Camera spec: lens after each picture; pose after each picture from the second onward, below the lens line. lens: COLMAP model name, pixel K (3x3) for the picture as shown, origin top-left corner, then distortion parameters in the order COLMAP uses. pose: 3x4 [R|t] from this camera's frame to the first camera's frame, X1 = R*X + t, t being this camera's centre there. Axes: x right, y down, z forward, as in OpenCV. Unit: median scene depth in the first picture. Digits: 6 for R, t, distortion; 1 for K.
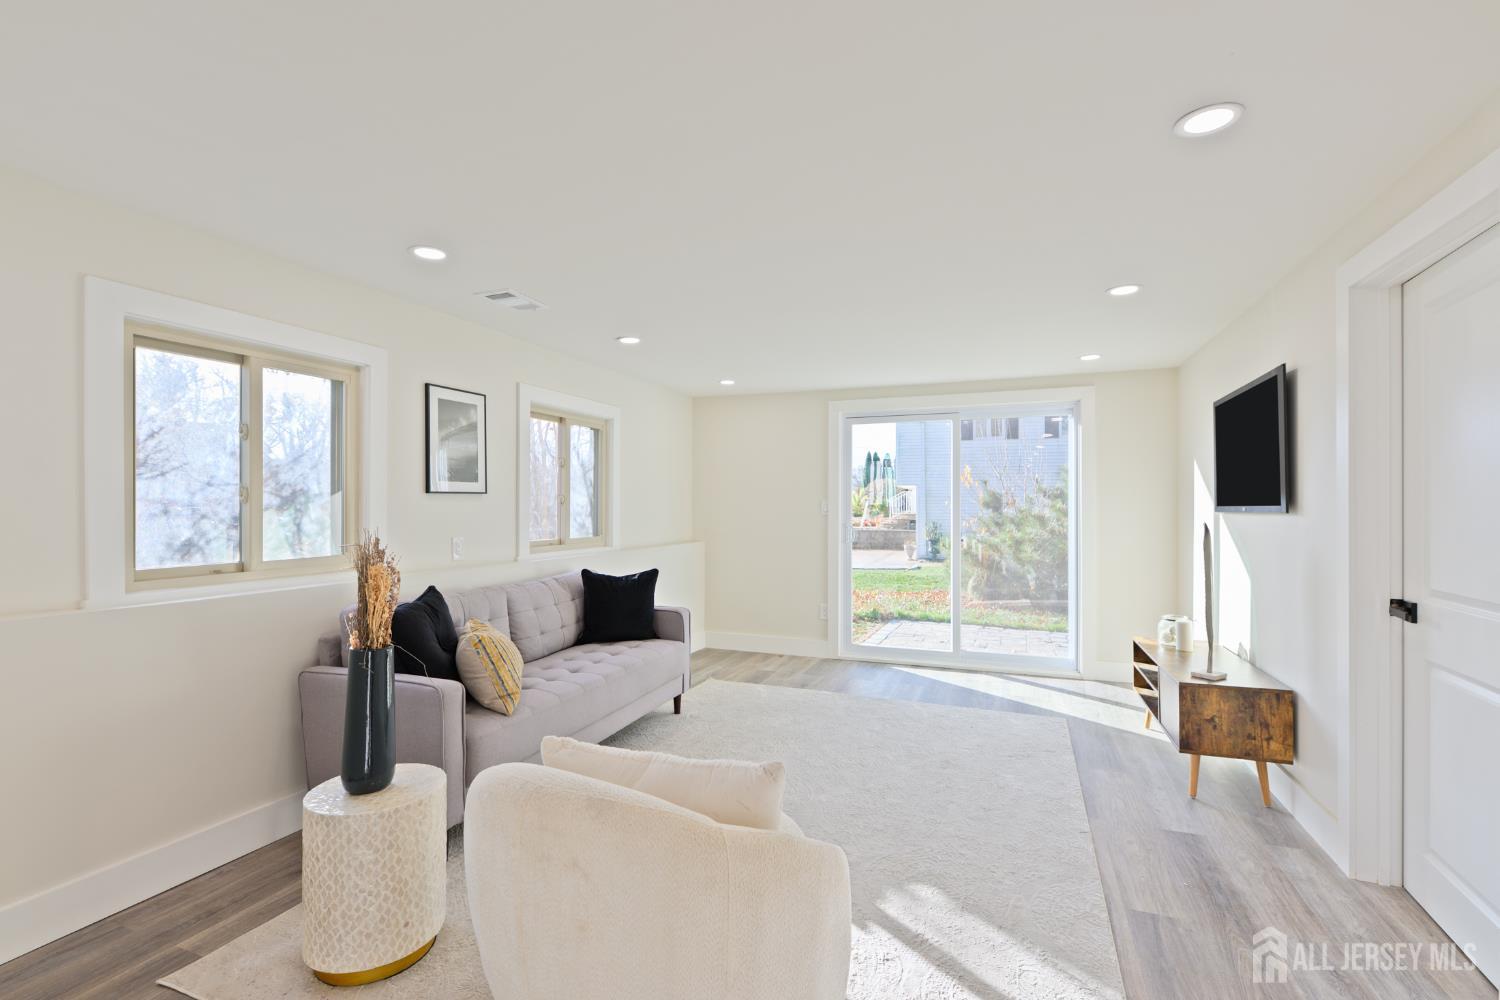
lens RADIAL K [[657.5, 0, 750.0], [0, 657.5, 500.0], [0, 0, 1]] dist [0.021184, 0.000043]
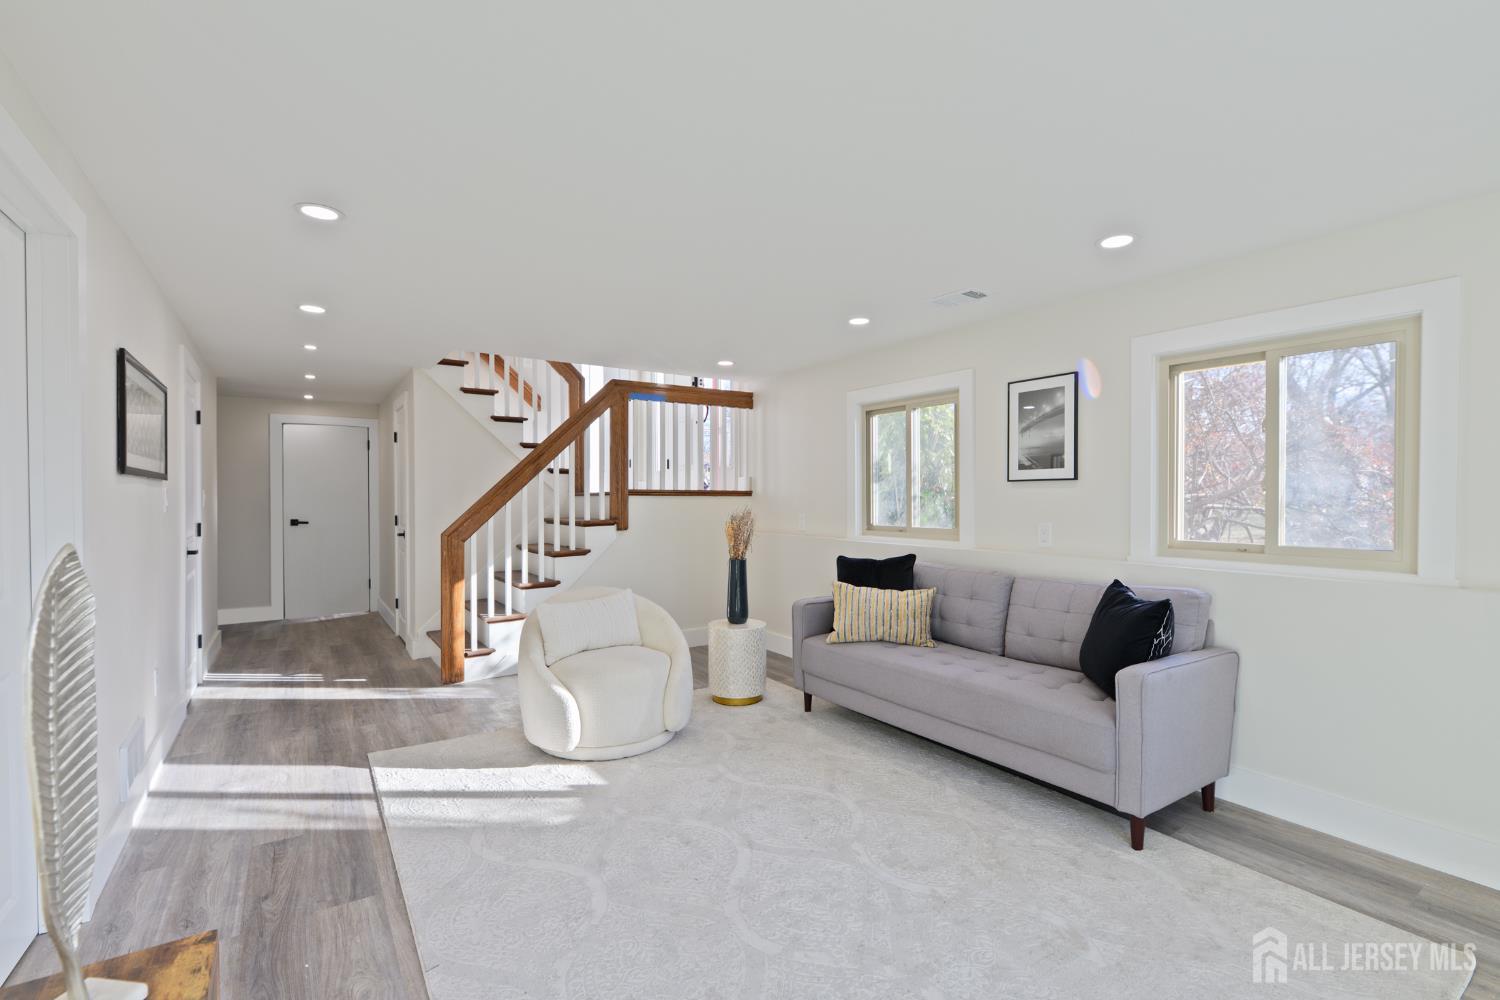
lens RADIAL K [[674.6, 0, 748.3], [0, 674.6, 506.8], [0, 0, 1]] dist [-0.001233, -0.000071]
pose [[-0.568733, -0.008670, -0.822477, 0.658213], [-0.014074, 0.999901, -0.000808, 0.036520], [0.822402, 0.011116, -0.568798, 1.220476]]
